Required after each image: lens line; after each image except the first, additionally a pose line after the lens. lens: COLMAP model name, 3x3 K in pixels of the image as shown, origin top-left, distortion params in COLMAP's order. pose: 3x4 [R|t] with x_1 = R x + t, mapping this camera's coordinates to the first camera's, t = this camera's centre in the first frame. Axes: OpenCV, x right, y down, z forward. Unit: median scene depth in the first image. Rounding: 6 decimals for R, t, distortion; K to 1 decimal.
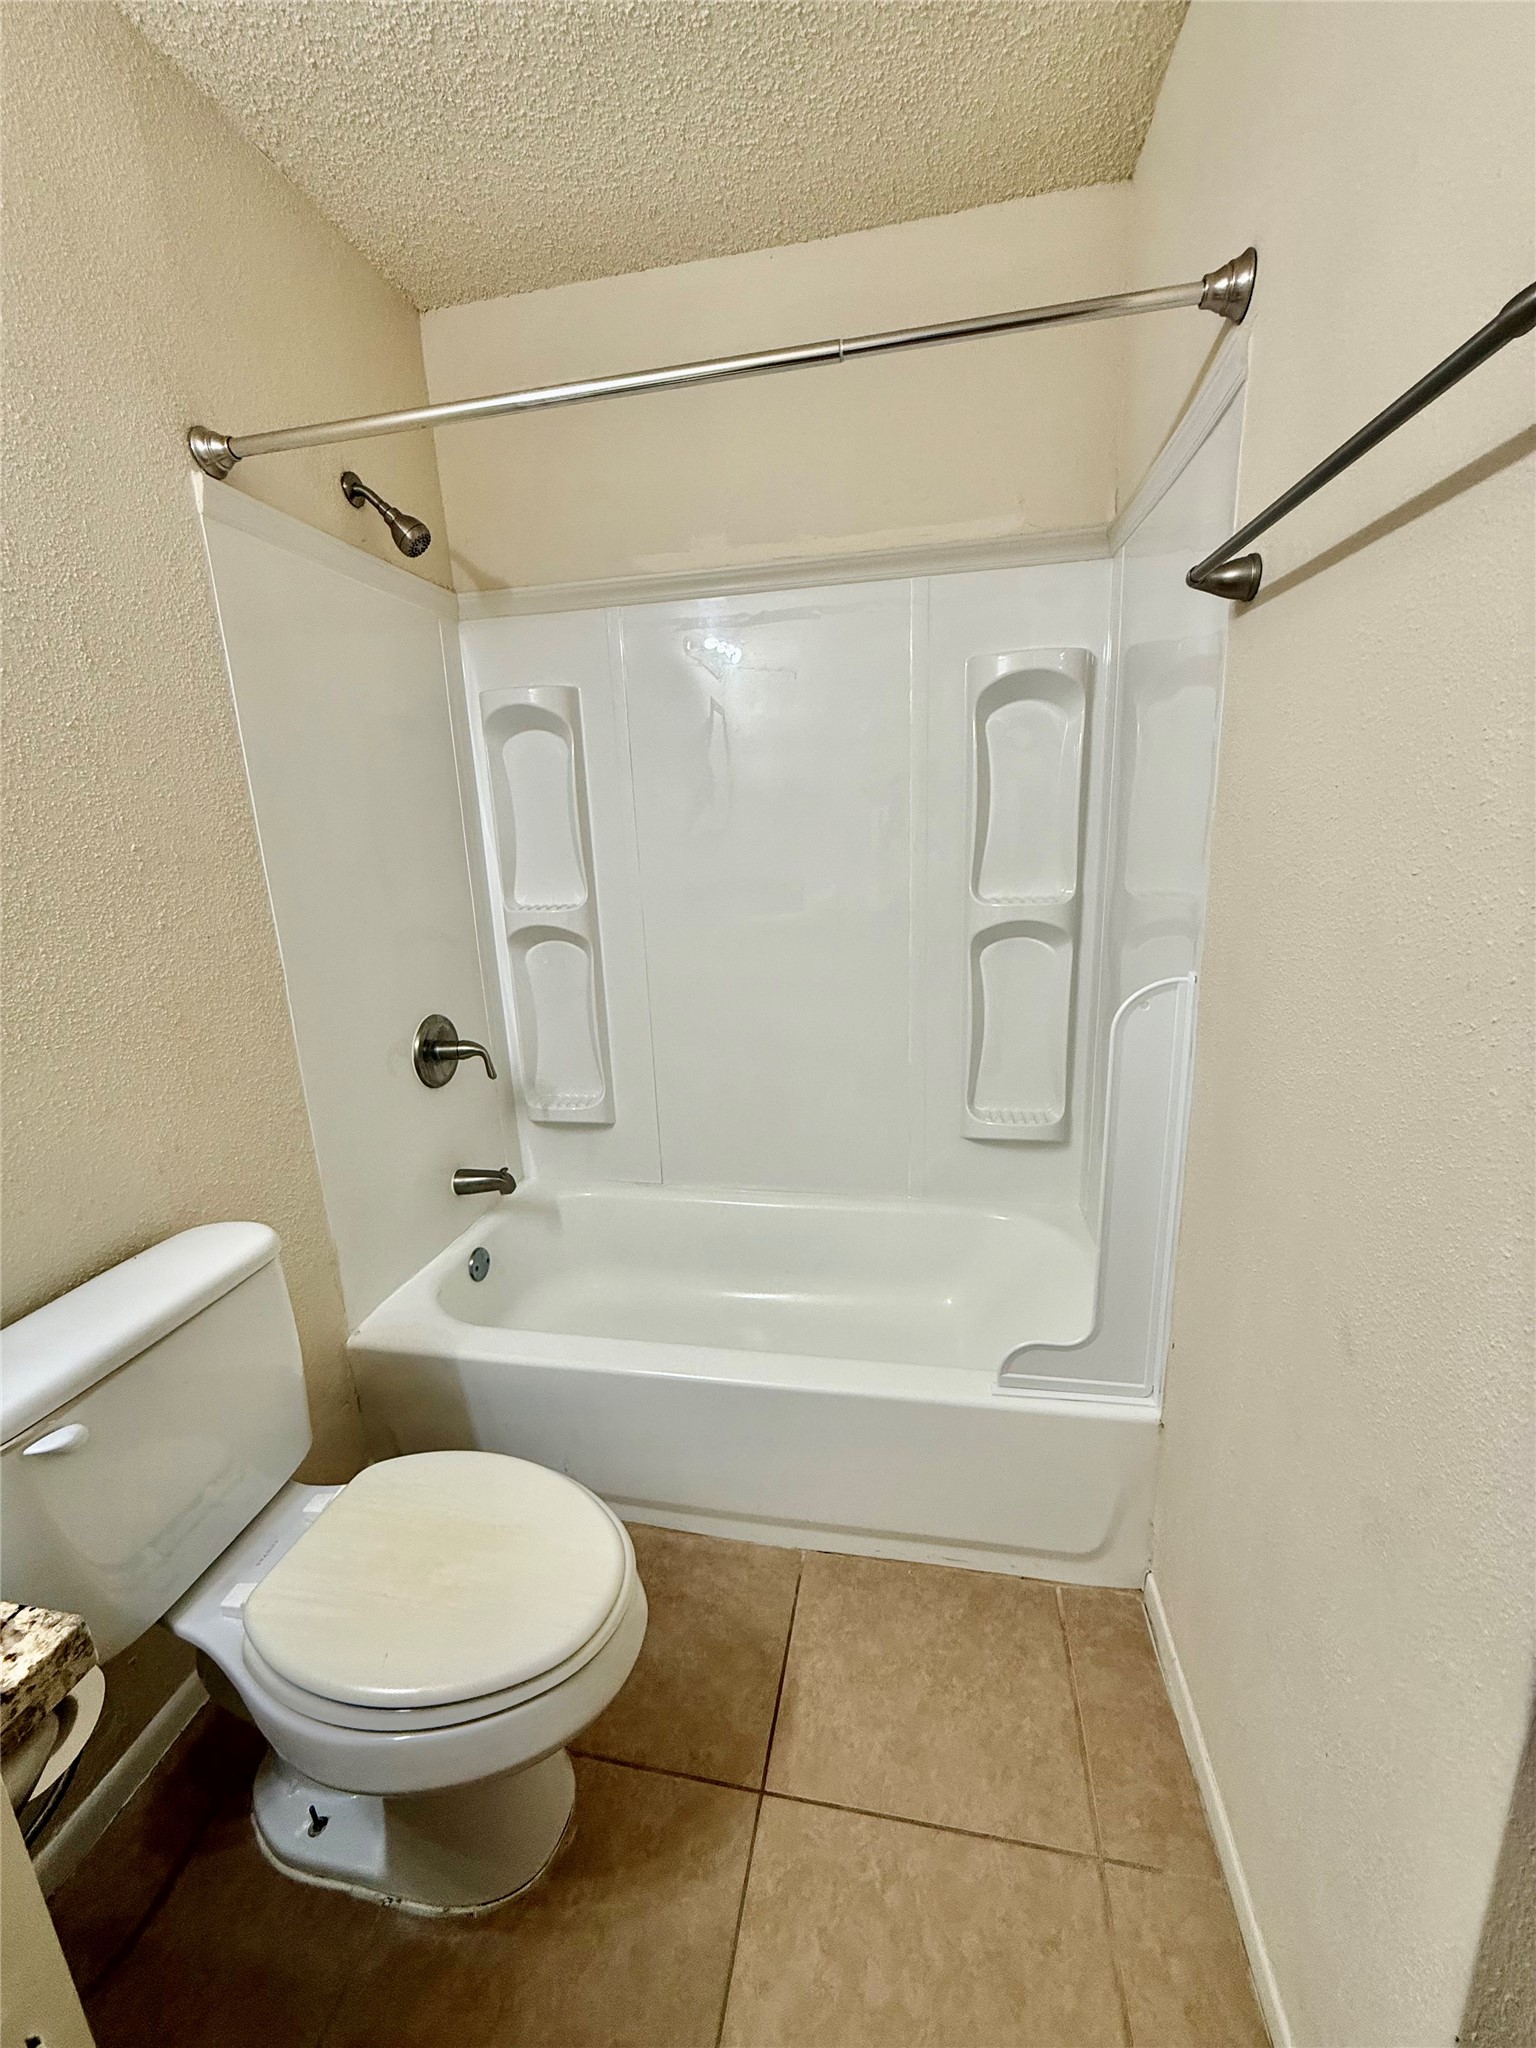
lens RADIAL K [[818.6, 0, 764.4], [0, 818.6, 1021.8], [0, 0, 1]] dist [-0.000873, 0.000036]
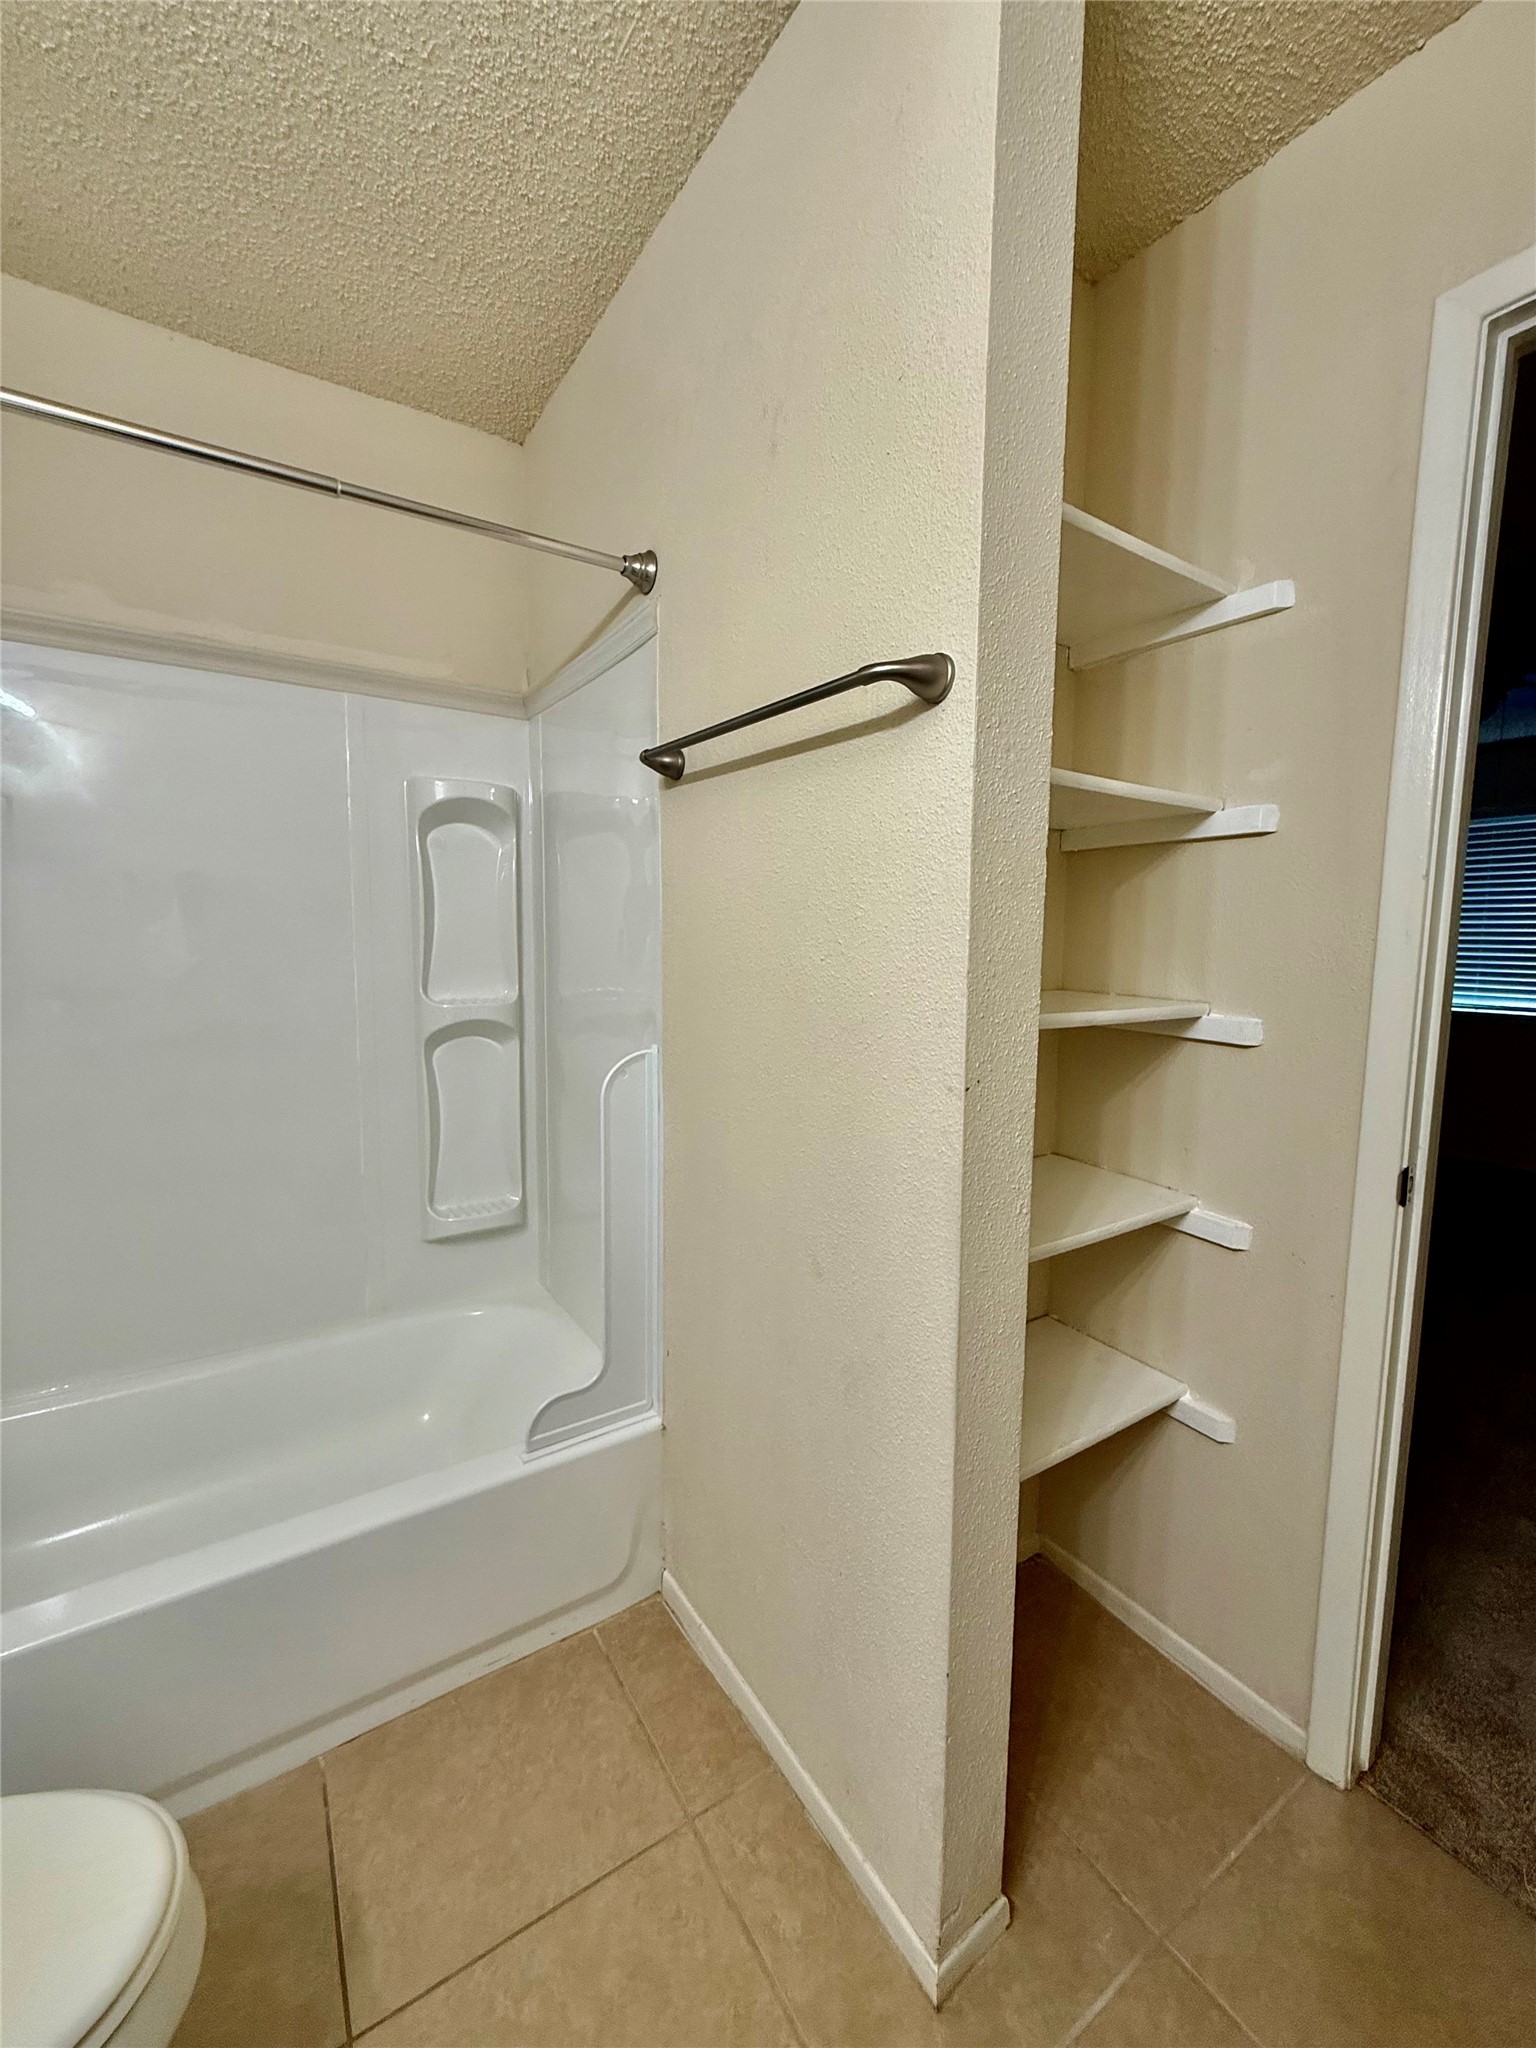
lens RADIAL K [[818.6, 0, 771.4], [0, 818.6, 1021.5], [0, 0, 1]] dist [-0.000873, 0.000036]
pose [[0.714493, -0.021546, 0.699311, -0.211697], [0.126545, 0.987020, -0.098881, 0.045056], [-0.688103, 0.159144, 0.707946, -0.040811]]
